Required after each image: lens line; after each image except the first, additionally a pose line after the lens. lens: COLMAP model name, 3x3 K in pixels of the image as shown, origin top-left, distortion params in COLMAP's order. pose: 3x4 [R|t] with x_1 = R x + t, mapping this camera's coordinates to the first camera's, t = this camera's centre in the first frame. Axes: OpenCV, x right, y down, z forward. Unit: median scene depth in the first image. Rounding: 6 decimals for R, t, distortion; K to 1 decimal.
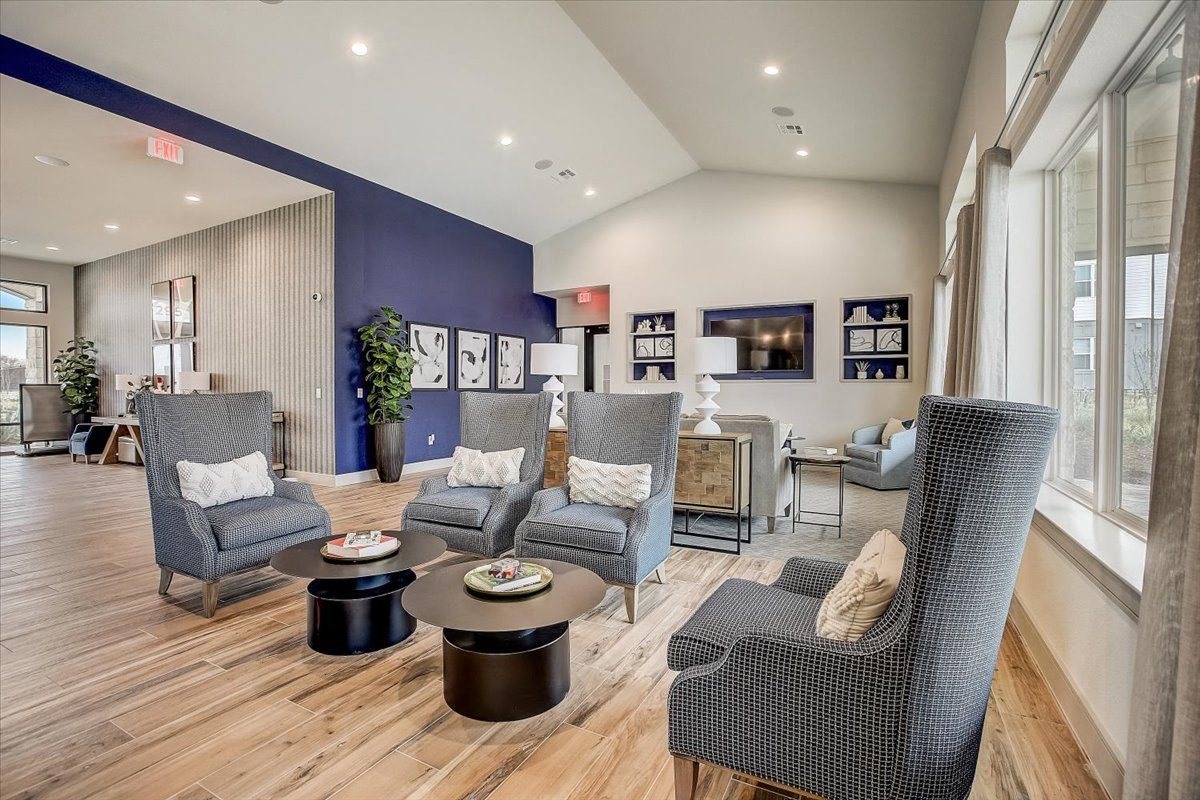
lens RADIAL K [[543.2, 0, 600.0], [0, 543.2, 400.0], [0, 0, 1]] dist [-0.055174, 0.019511]
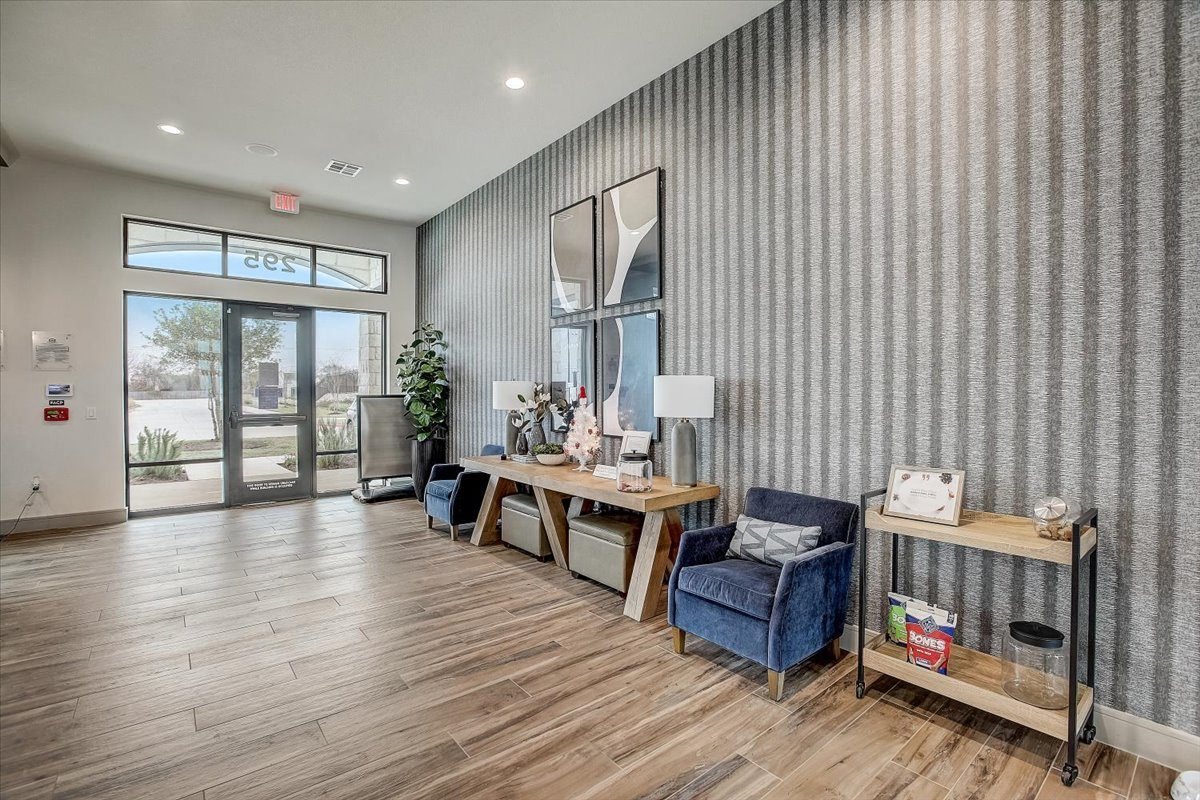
lens RADIAL K [[543.2, 0, 600.0], [0, 543.2, 400.0], [0, 0, 1]] dist [-0.055174, 0.019511]
pose [[0.924614, 0.006437, -0.380851, -0.536529], [-0.006734, 0.999977, 0.000551, -0.026624], [0.380846, 0.002055, 0.924636, 0.458492]]
